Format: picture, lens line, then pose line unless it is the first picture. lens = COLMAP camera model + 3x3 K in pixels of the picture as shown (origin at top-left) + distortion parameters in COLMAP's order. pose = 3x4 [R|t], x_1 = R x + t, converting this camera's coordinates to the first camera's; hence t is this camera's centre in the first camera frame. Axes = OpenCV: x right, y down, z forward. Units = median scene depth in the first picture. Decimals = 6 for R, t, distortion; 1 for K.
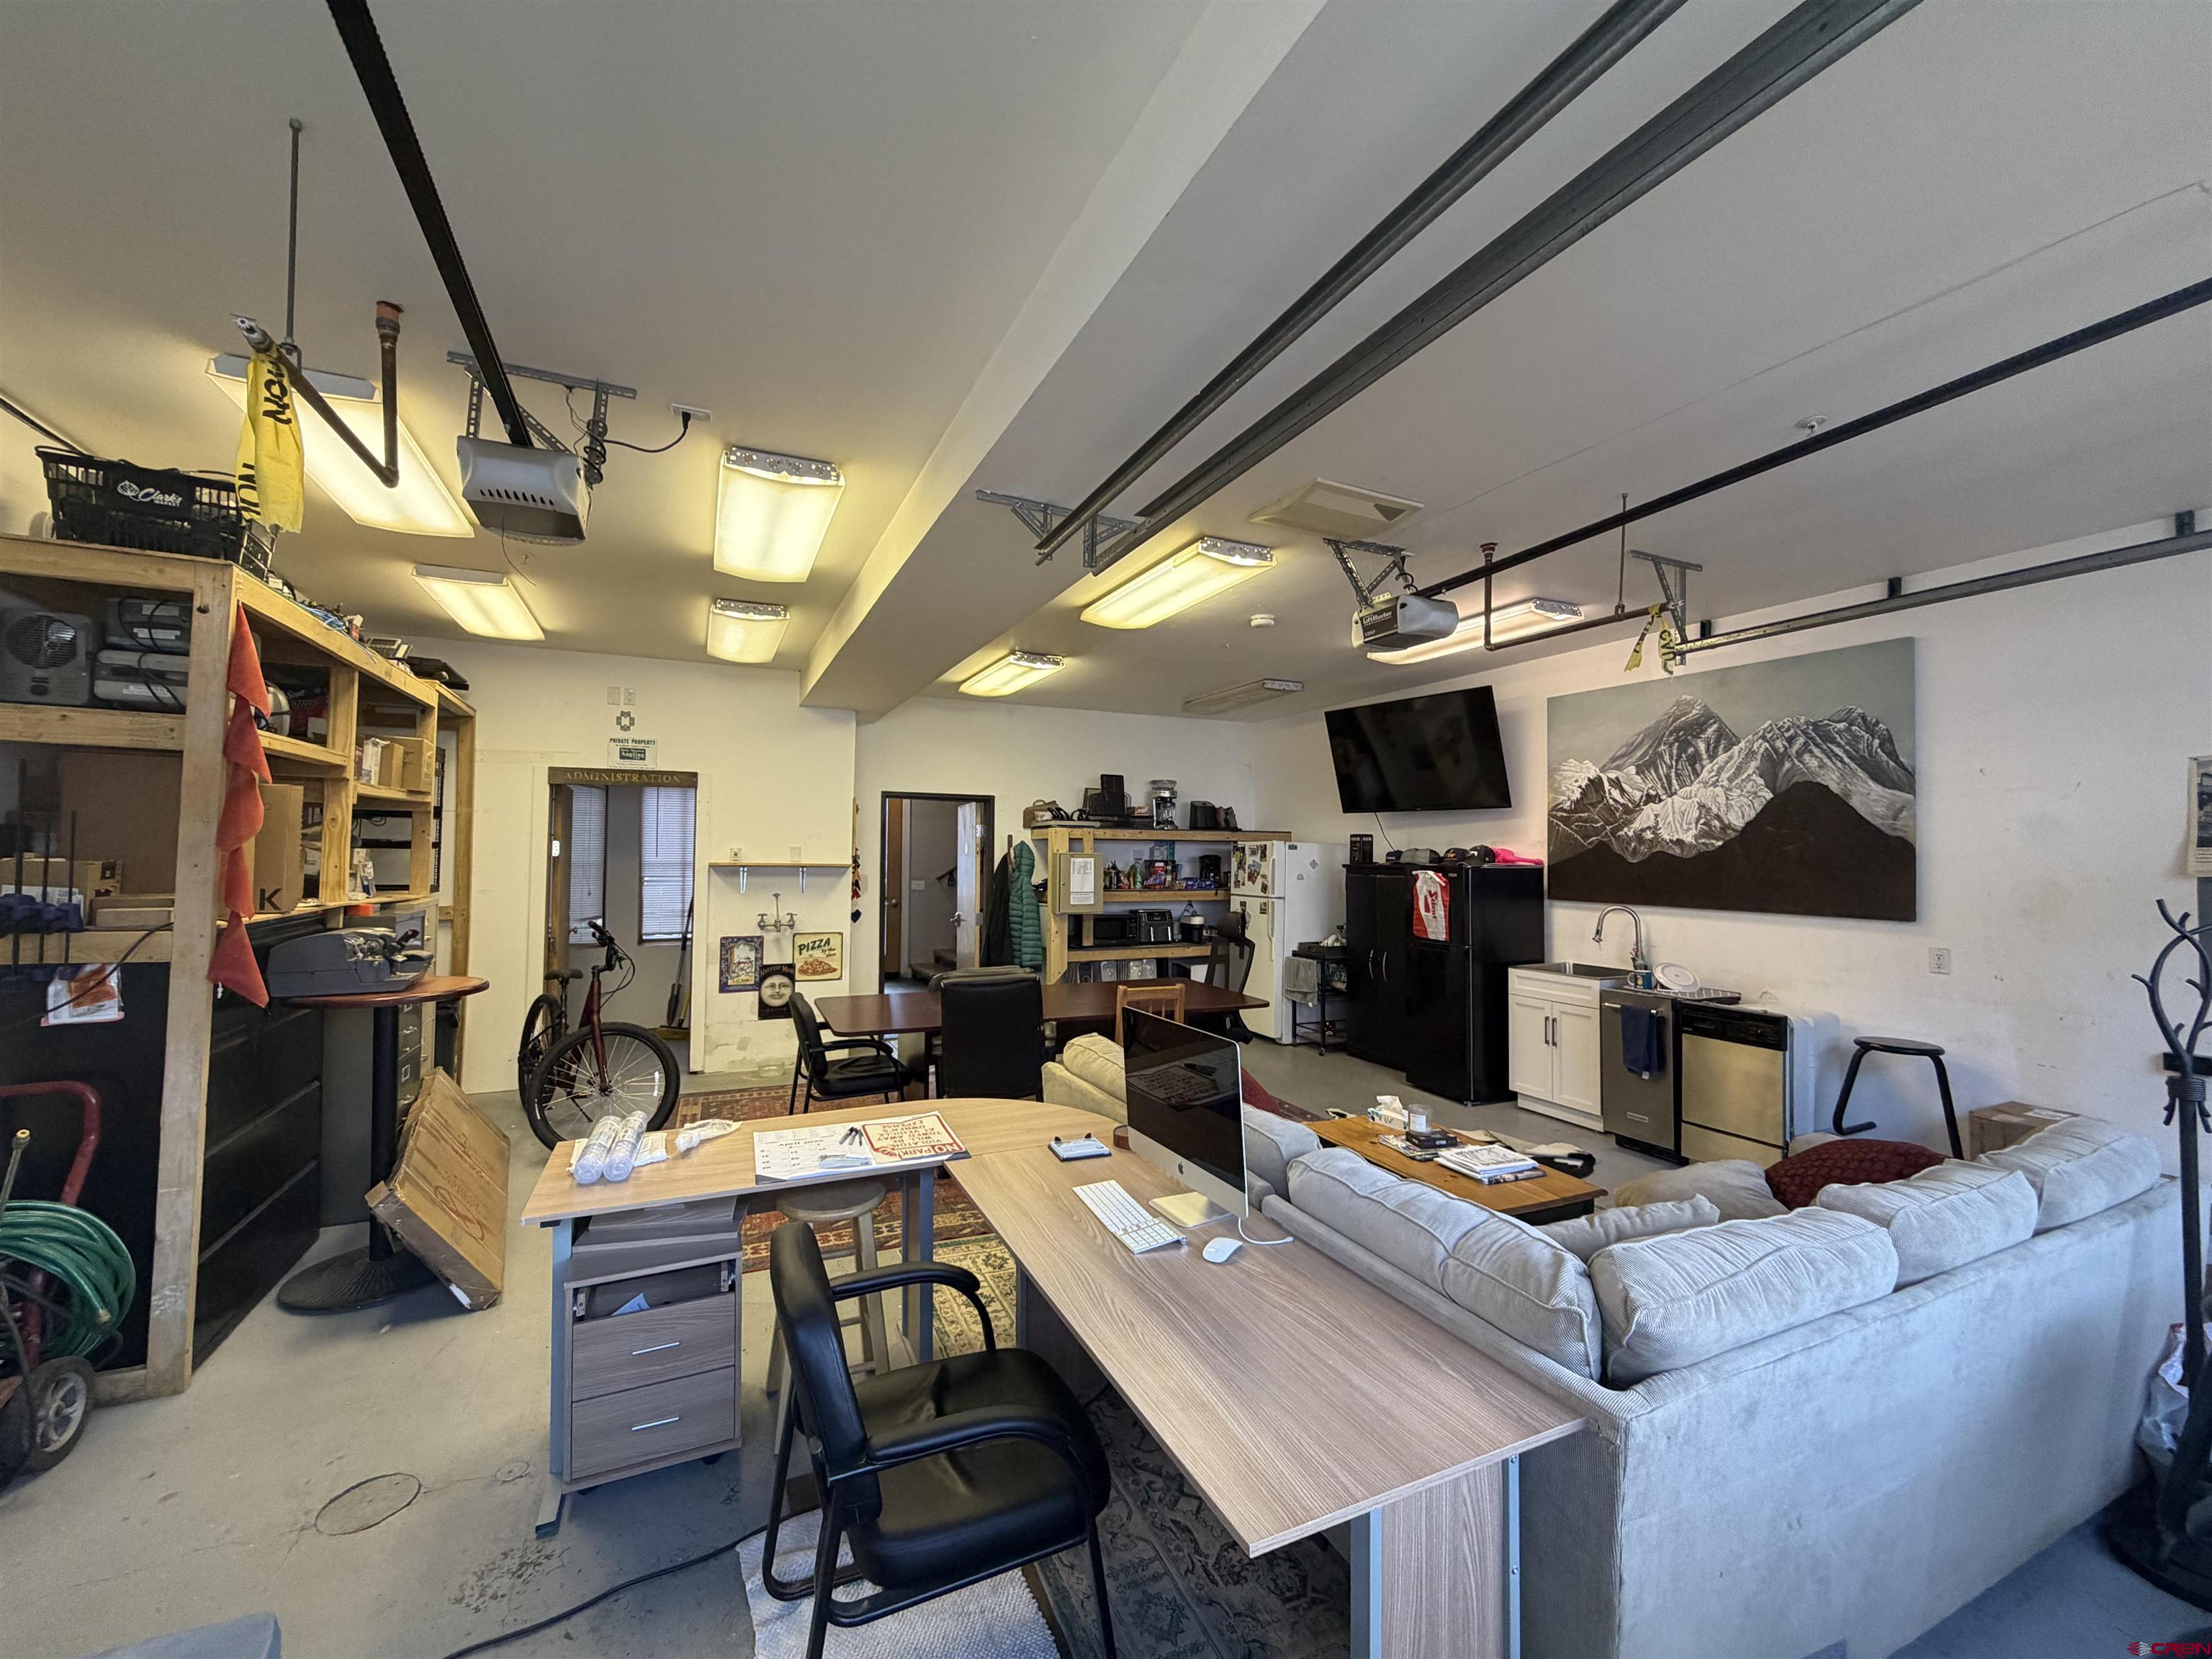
lens RADIAL K [[879.5, 0, 1098.1], [0, 879.5, 827.2], [0, 0, 1]] dist [-0.001892, 0.000836]
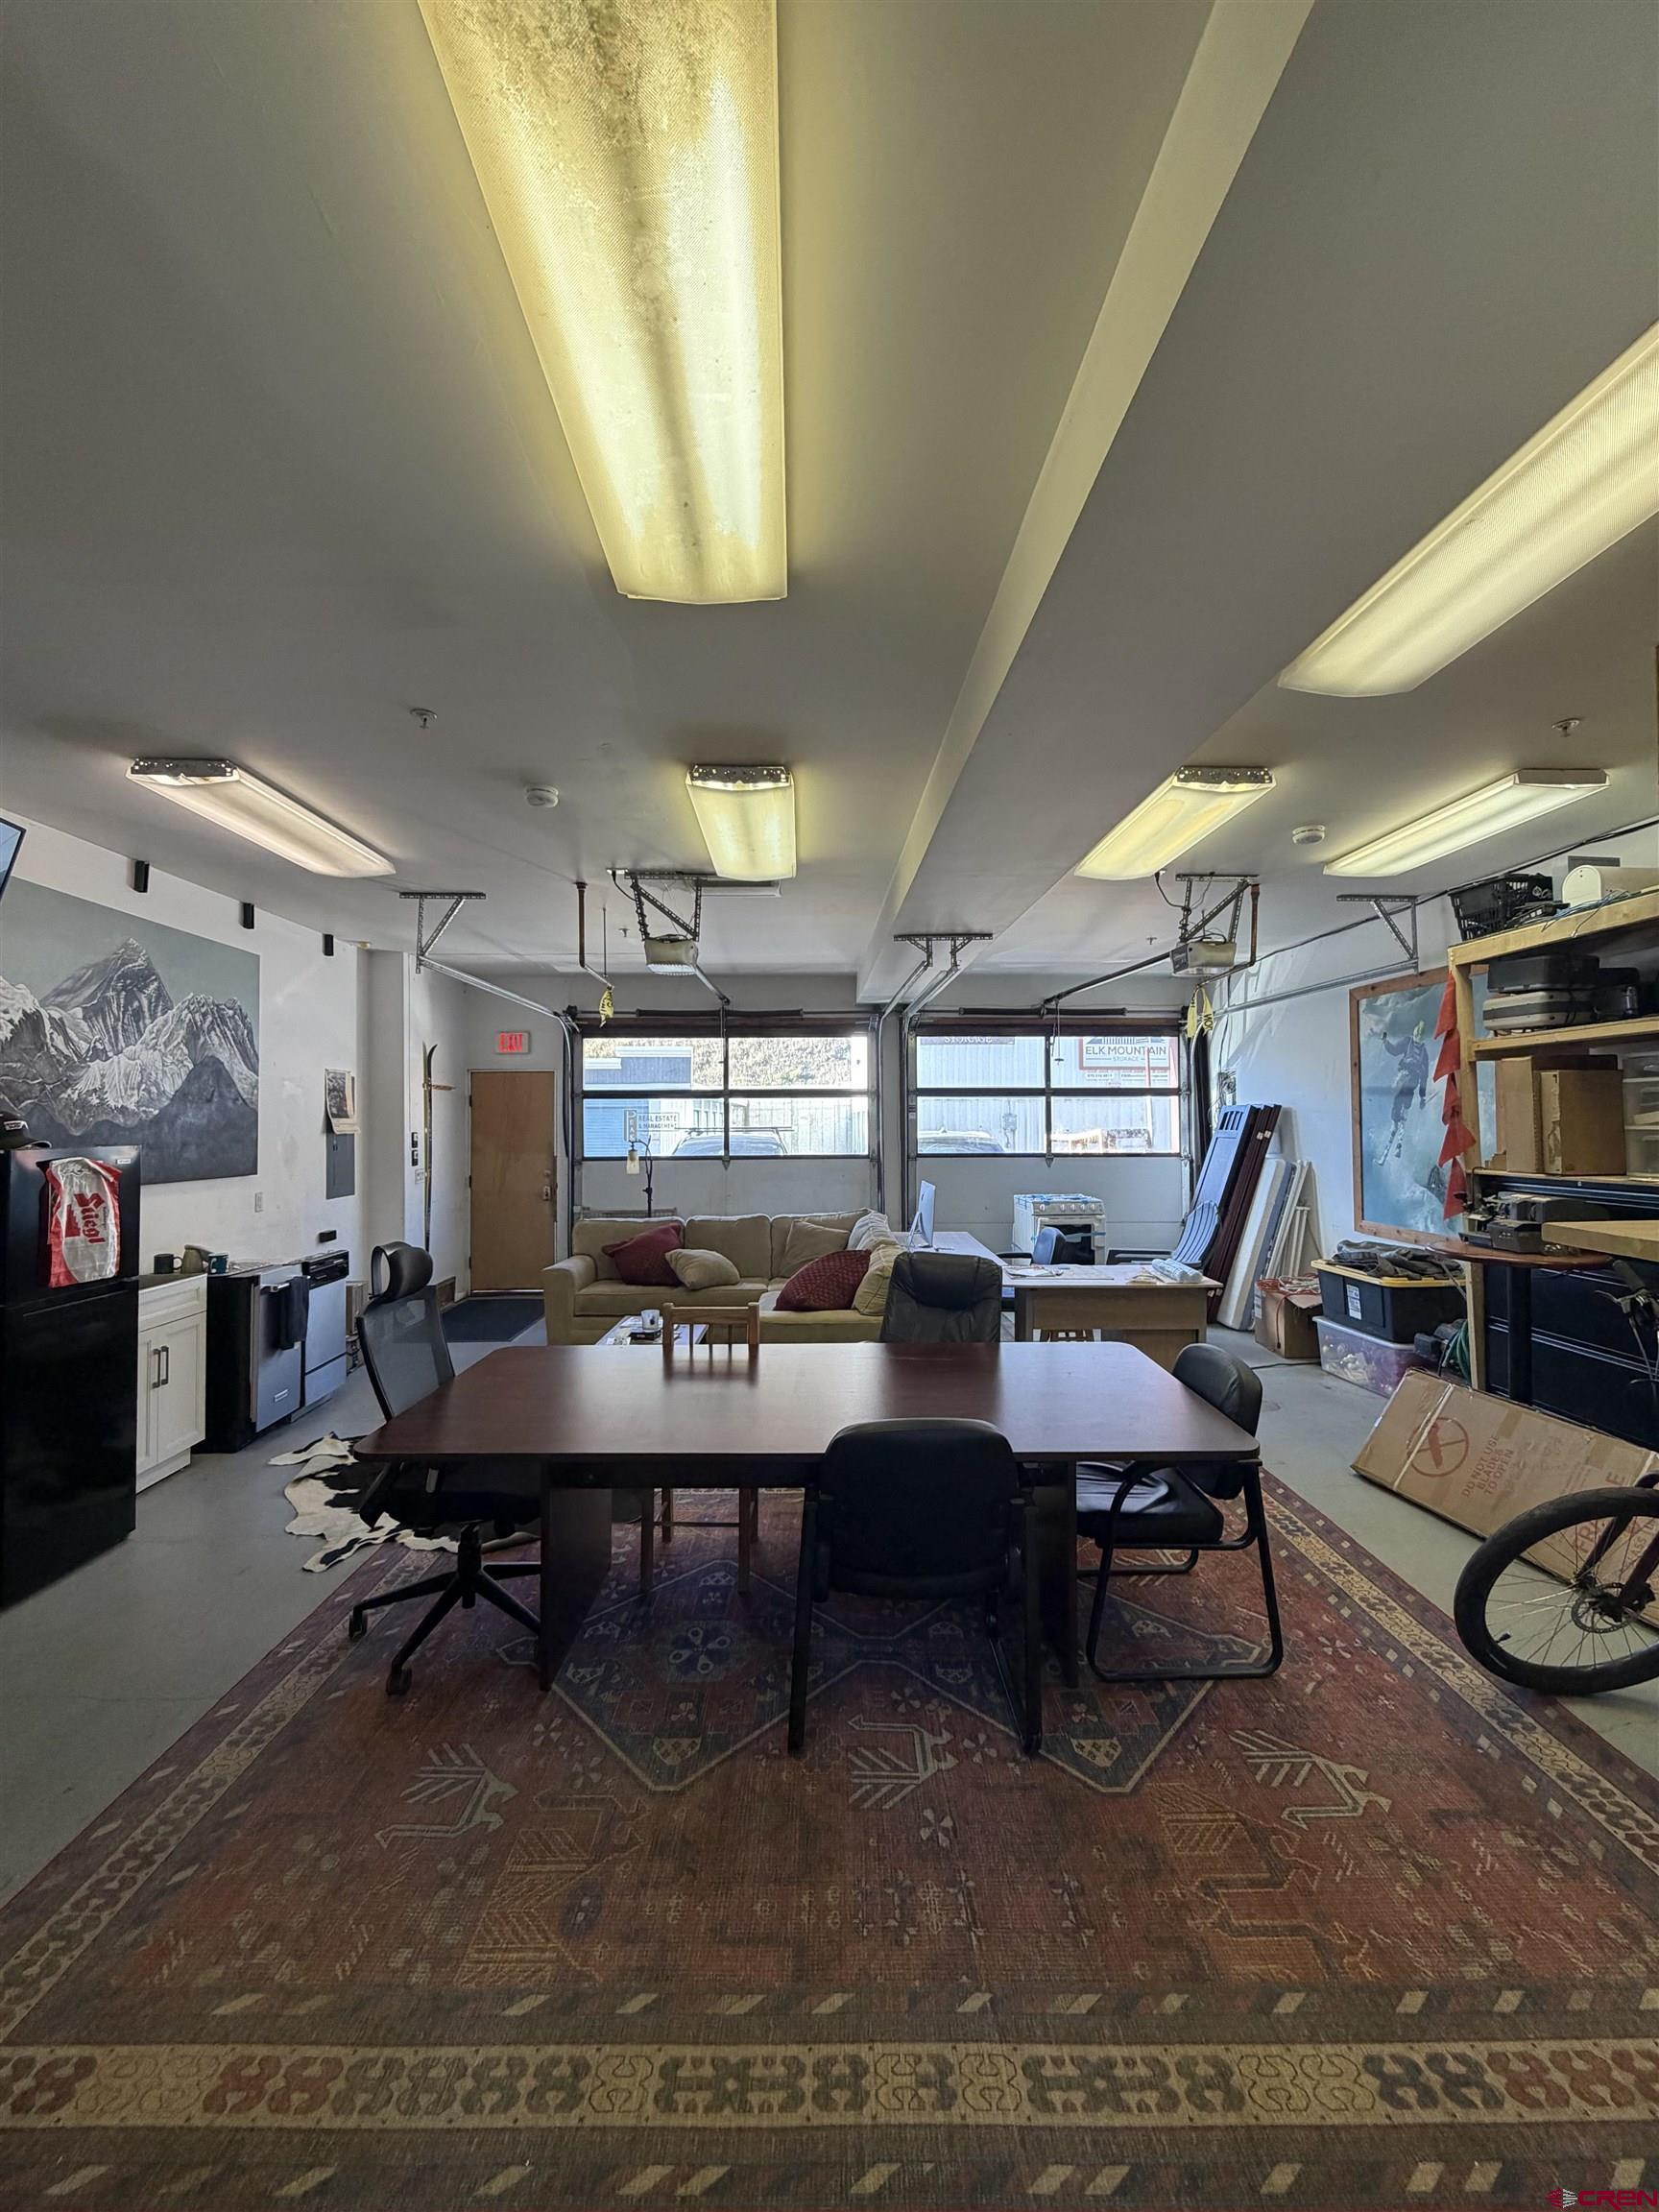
lens RADIAL K [[879.5, 0, 818.6], [0, 879.5, 1100.9], [0, 0, 1]] dist [-0.001892, 0.000836]
pose [[-0.913155, 0.005094, 0.407581, -0.285155], [-0.015109, 0.998812, -0.046335, 0.036631], [-0.407332, -0.048469, -0.911993, 1.453197]]
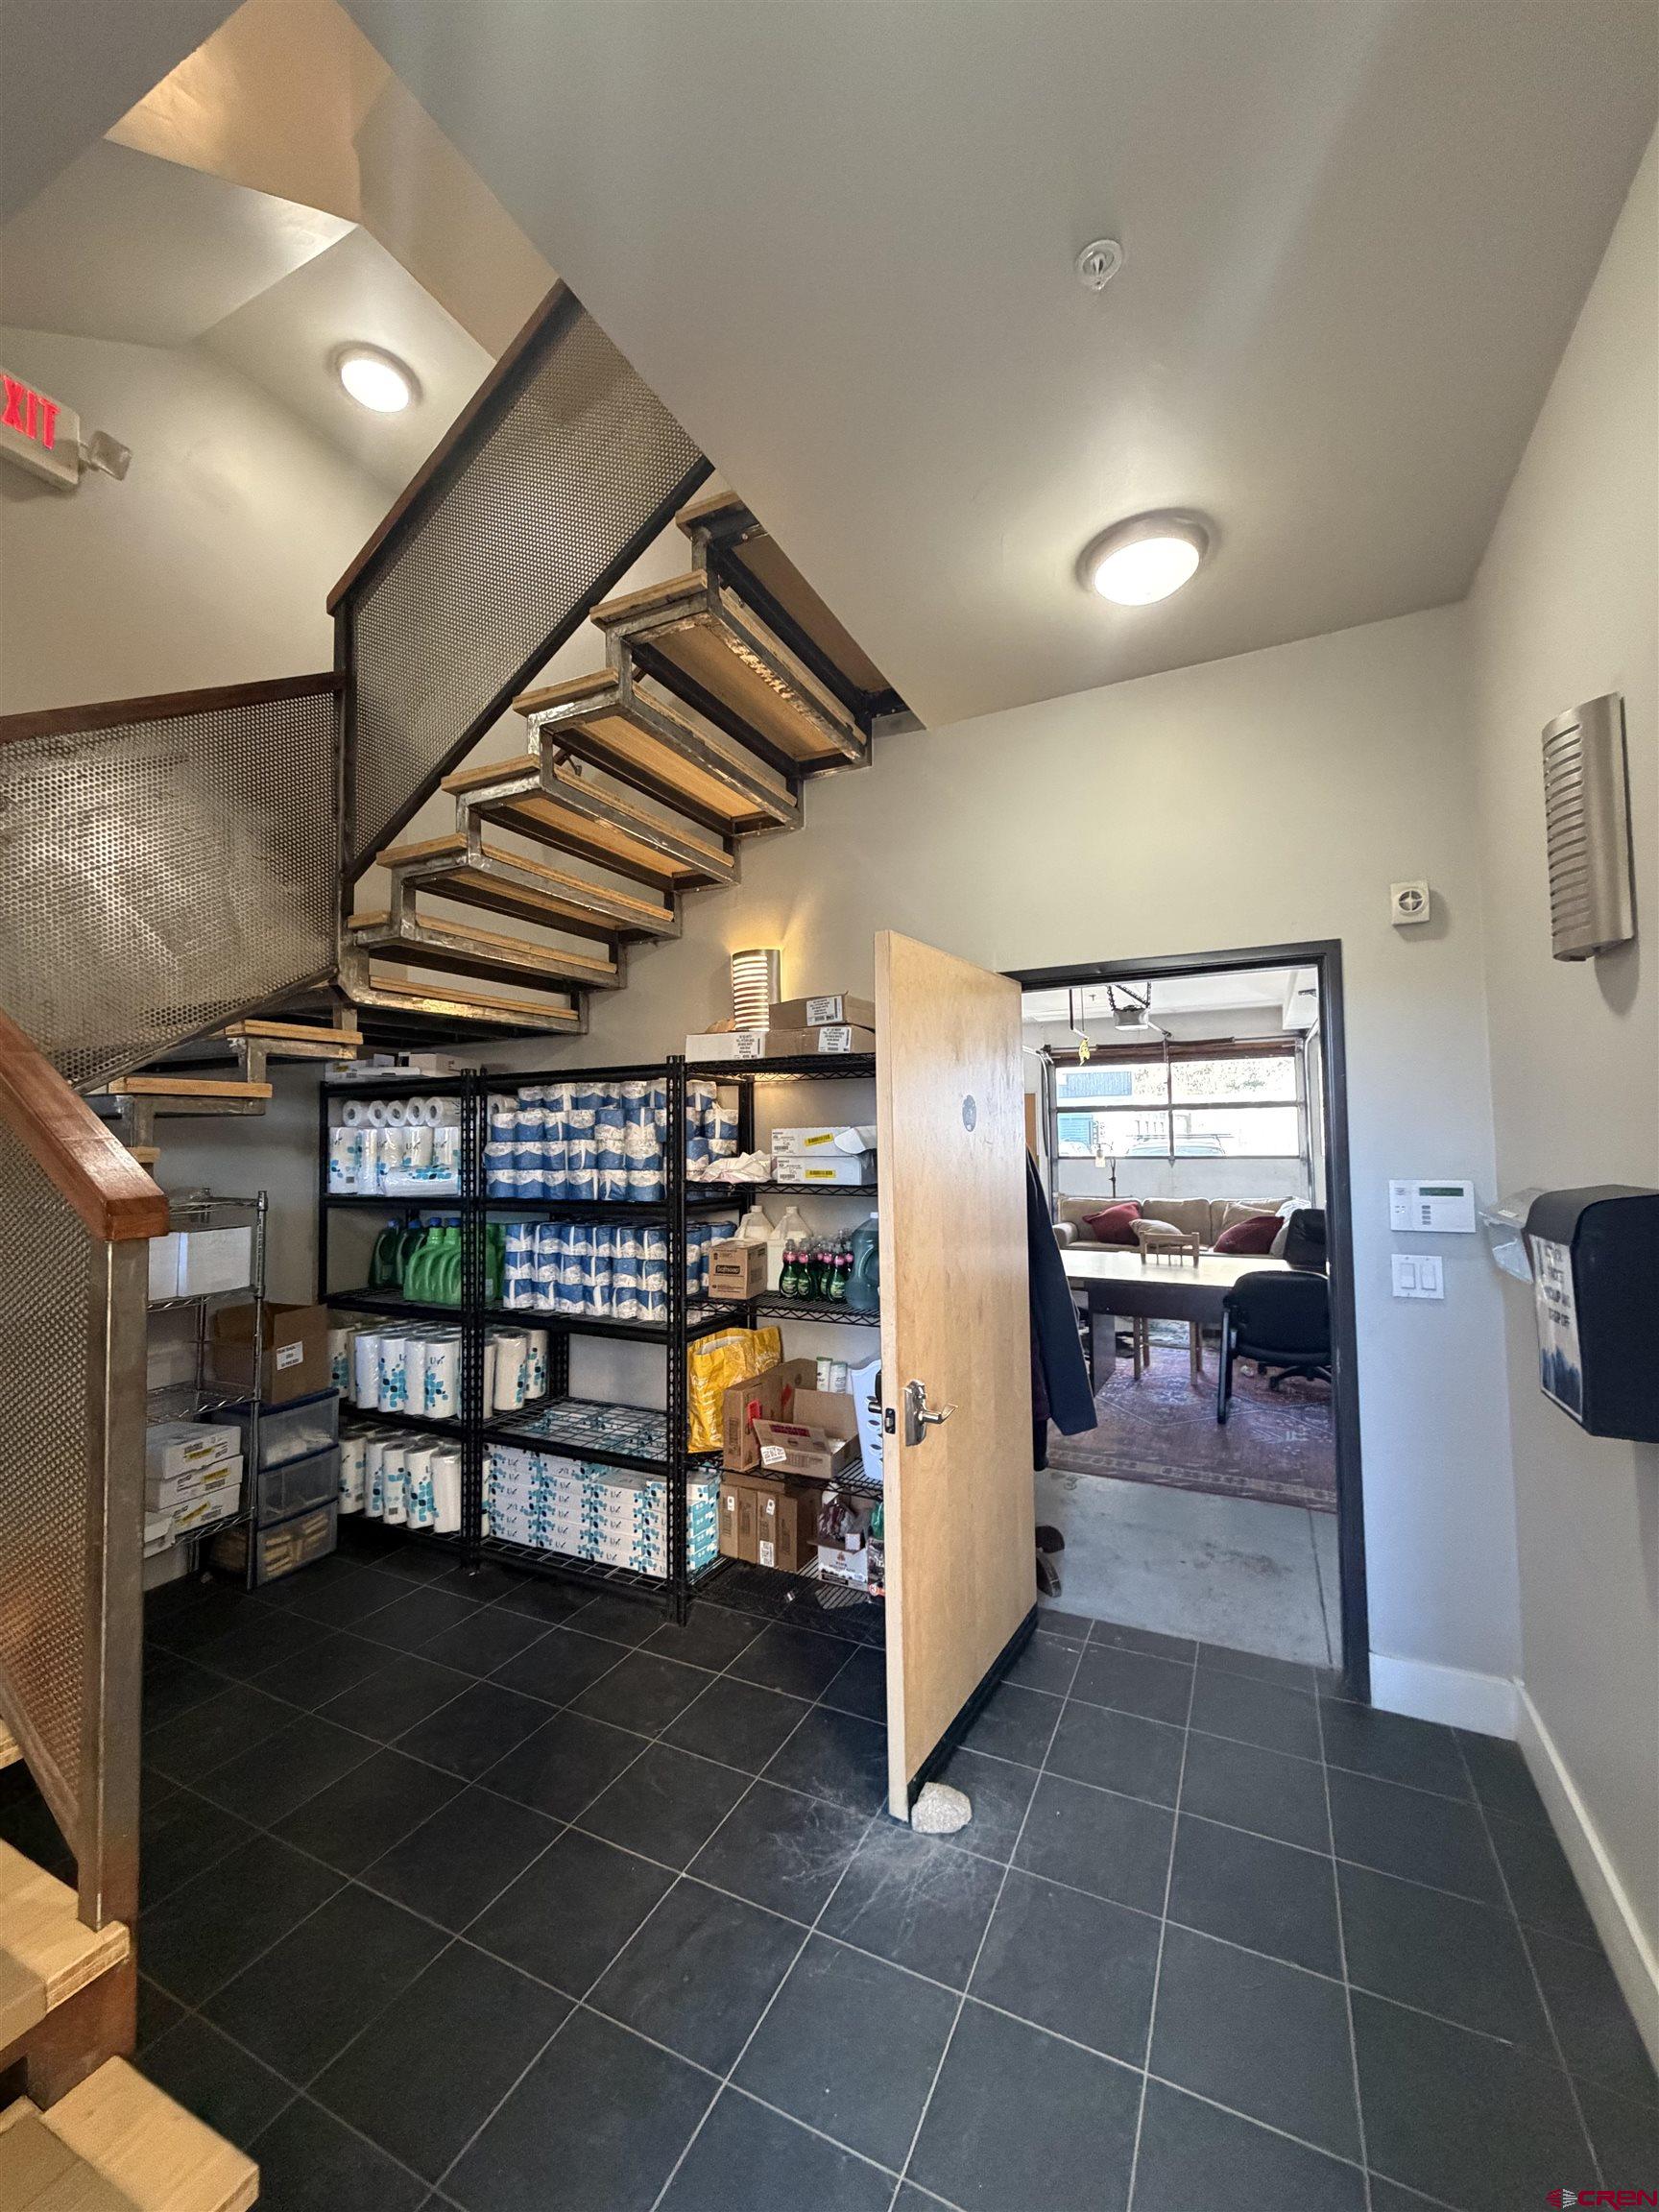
lens RADIAL K [[879.5, 0, 830.1], [0, 879.5, 1100.1], [0, 0, 1]] dist [-0.001892, 0.000836]
pose [[-0.630255, 0.034348, 0.775628, -0.738824], [-0.012449, 0.998445, -0.054331, 0.068648], [-0.776289, -0.043899, -0.628847, 2.275761]]
